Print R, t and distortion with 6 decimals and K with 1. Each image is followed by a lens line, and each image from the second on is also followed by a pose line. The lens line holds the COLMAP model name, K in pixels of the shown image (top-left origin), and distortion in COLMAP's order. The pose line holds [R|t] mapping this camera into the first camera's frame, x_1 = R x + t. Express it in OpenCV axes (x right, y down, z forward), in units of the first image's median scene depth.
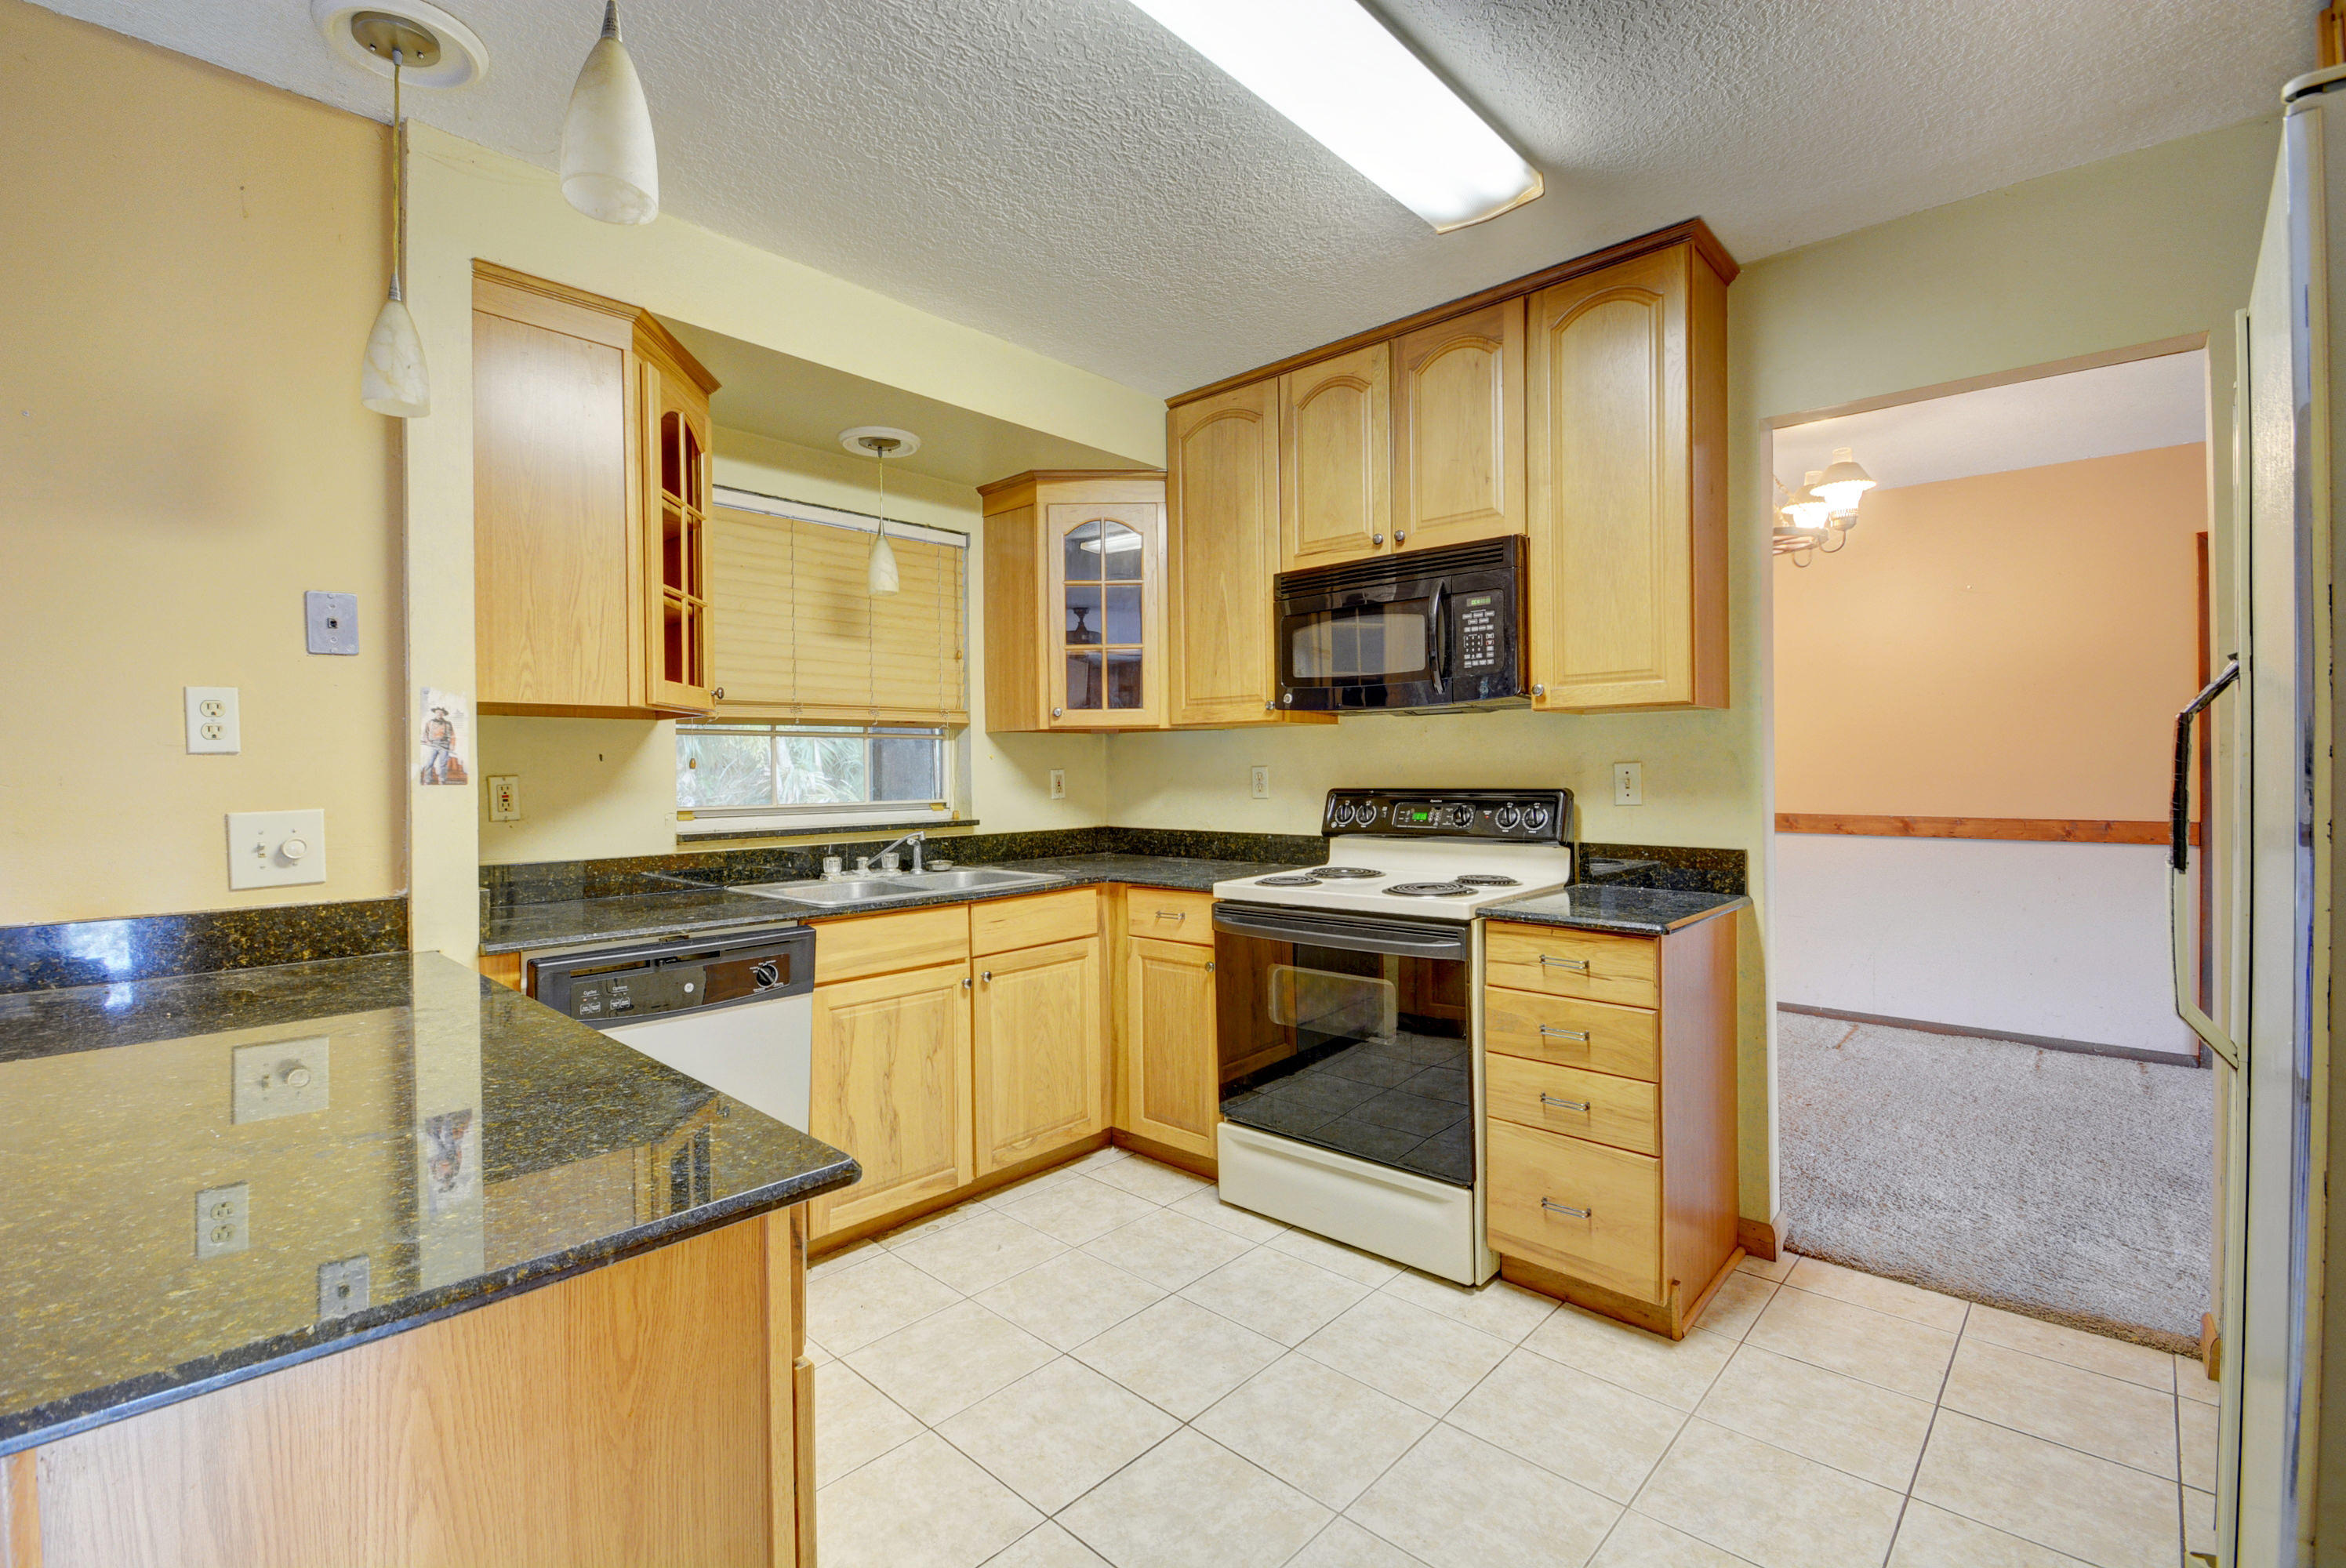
lens RADIAL K [[1037.4, 0, 1132.7], [0, 1037.4, 770.2], [0, 0, 1]] dist [0.011425, -0.015188]
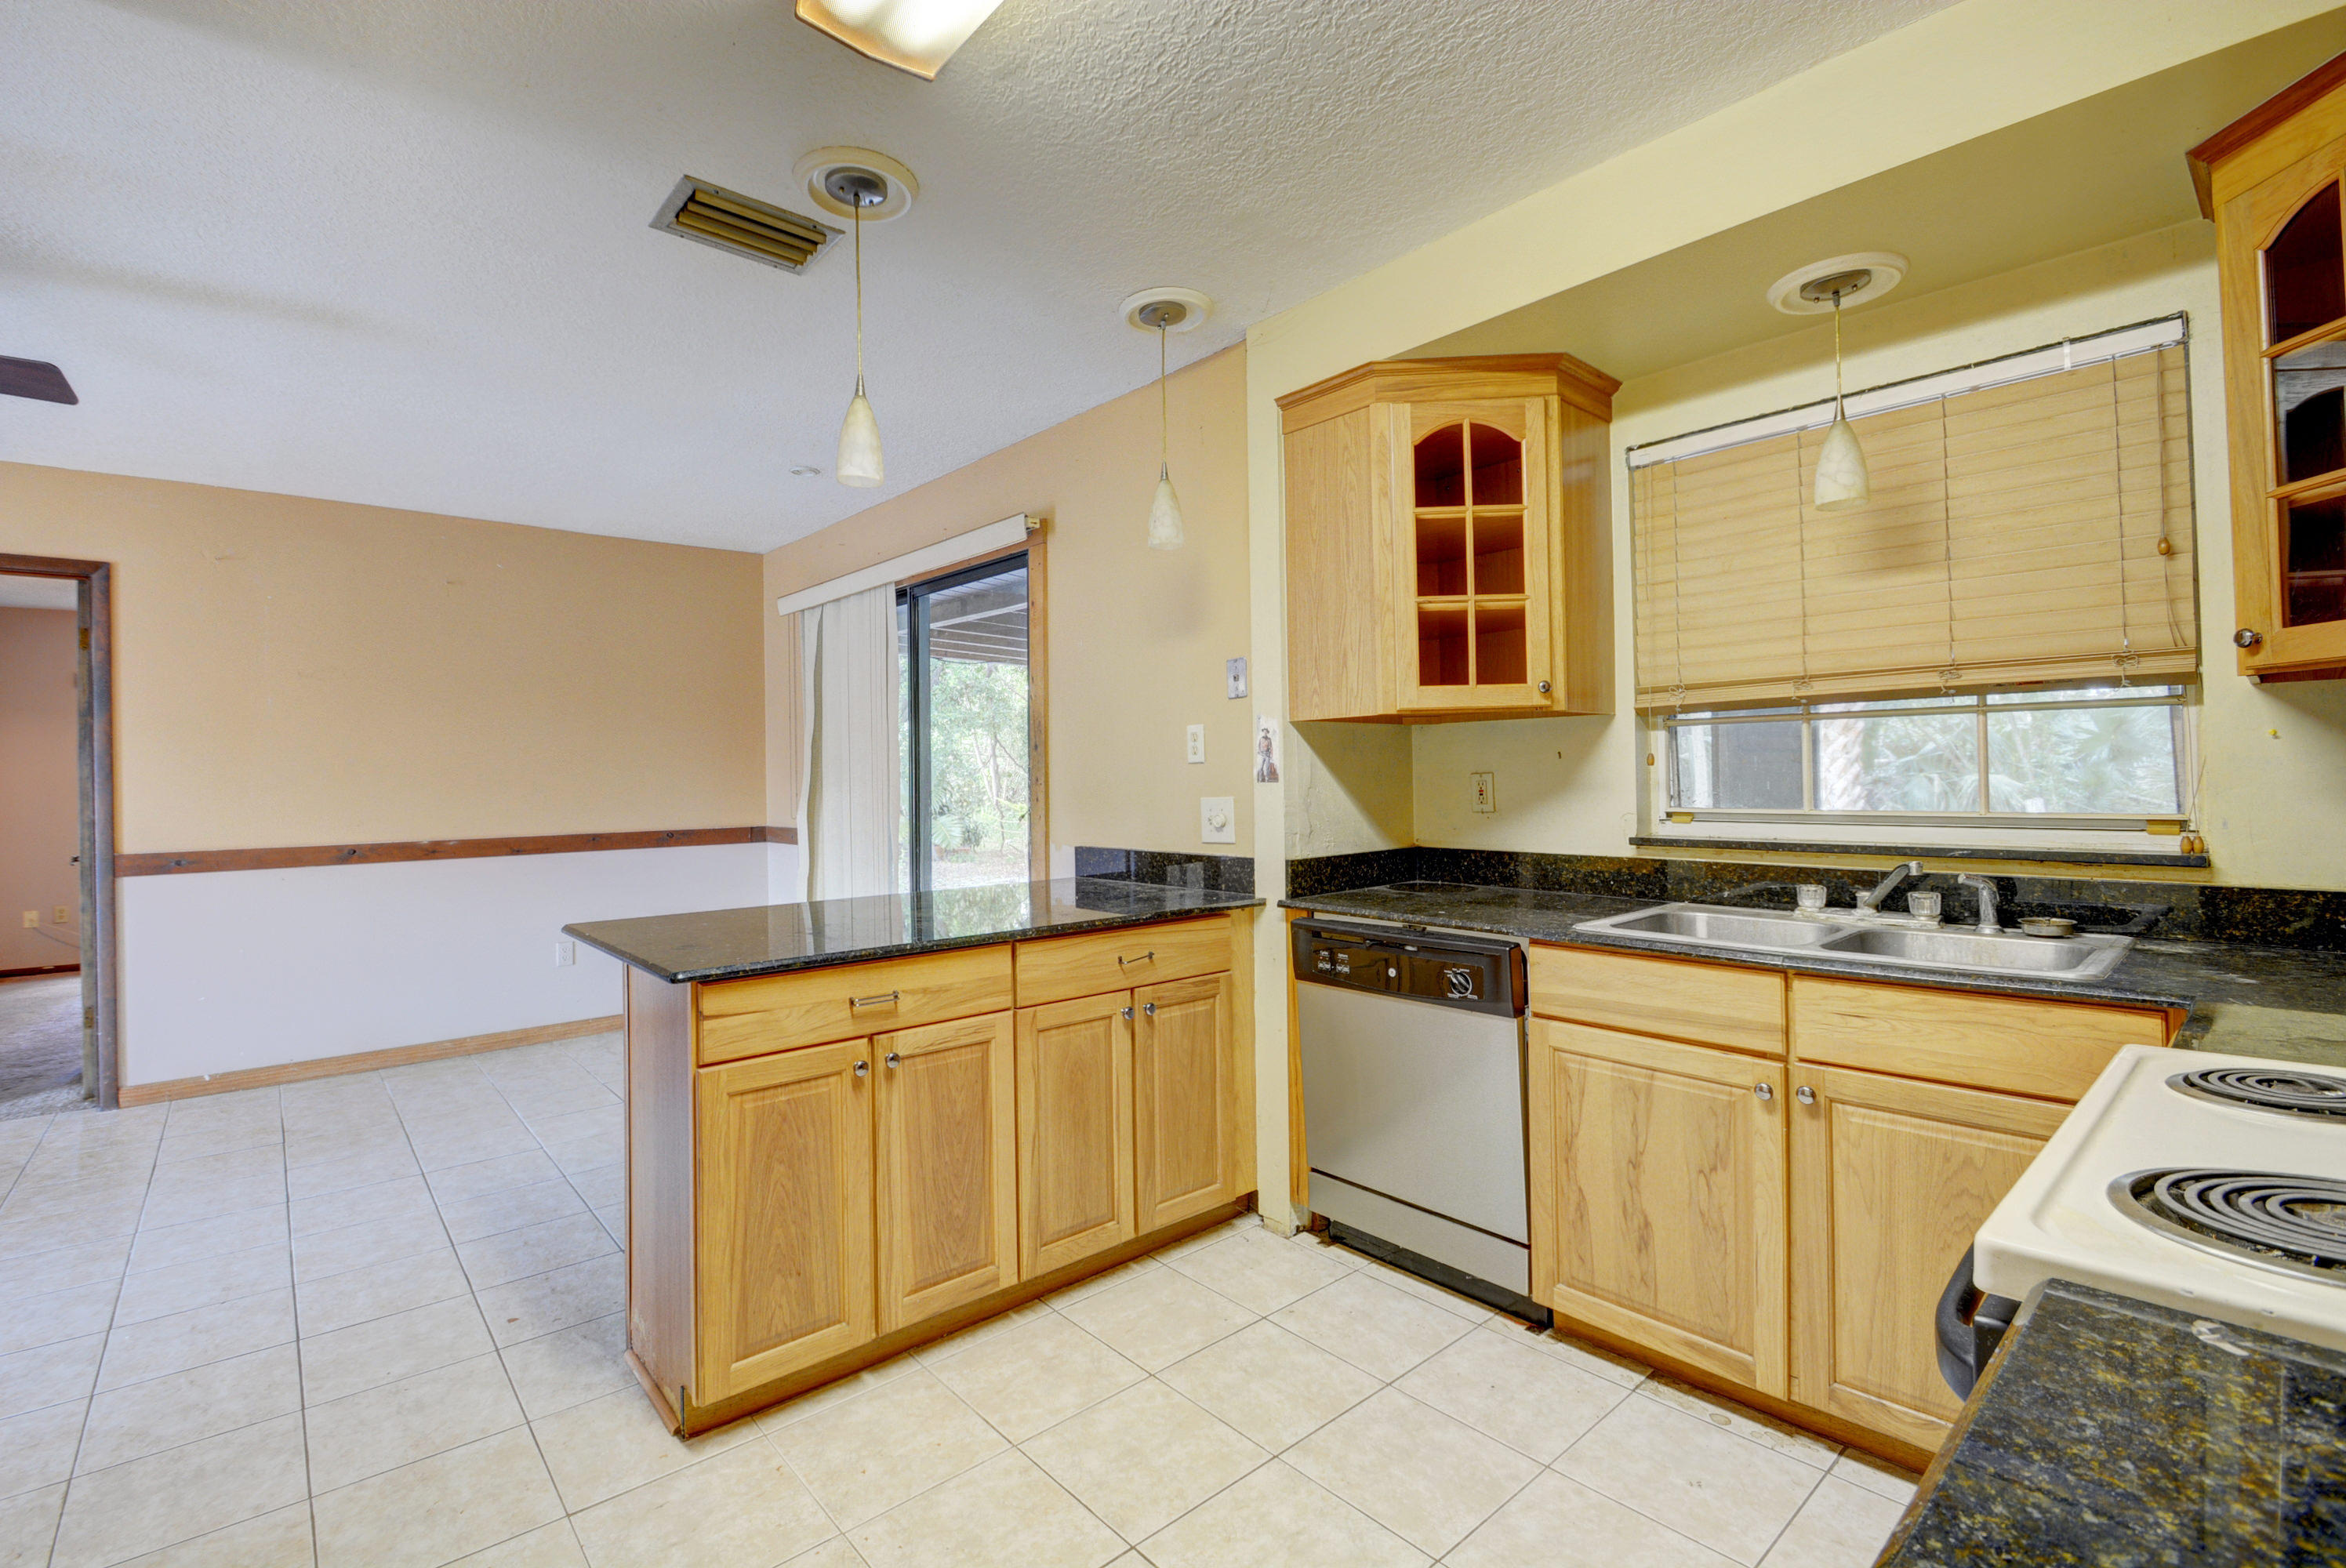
lens RADIAL K [[1037.4, 0, 1132.7], [0, 1037.4, 770.2], [0, 0, 1]] dist [0.011425, -0.015188]
pose [[-0.101454, 0.003994, -0.994832, 0.555332], [0.016350, 0.999864, 0.002347, -0.006833], [0.994706, -0.016028, -0.101506, 0.696322]]
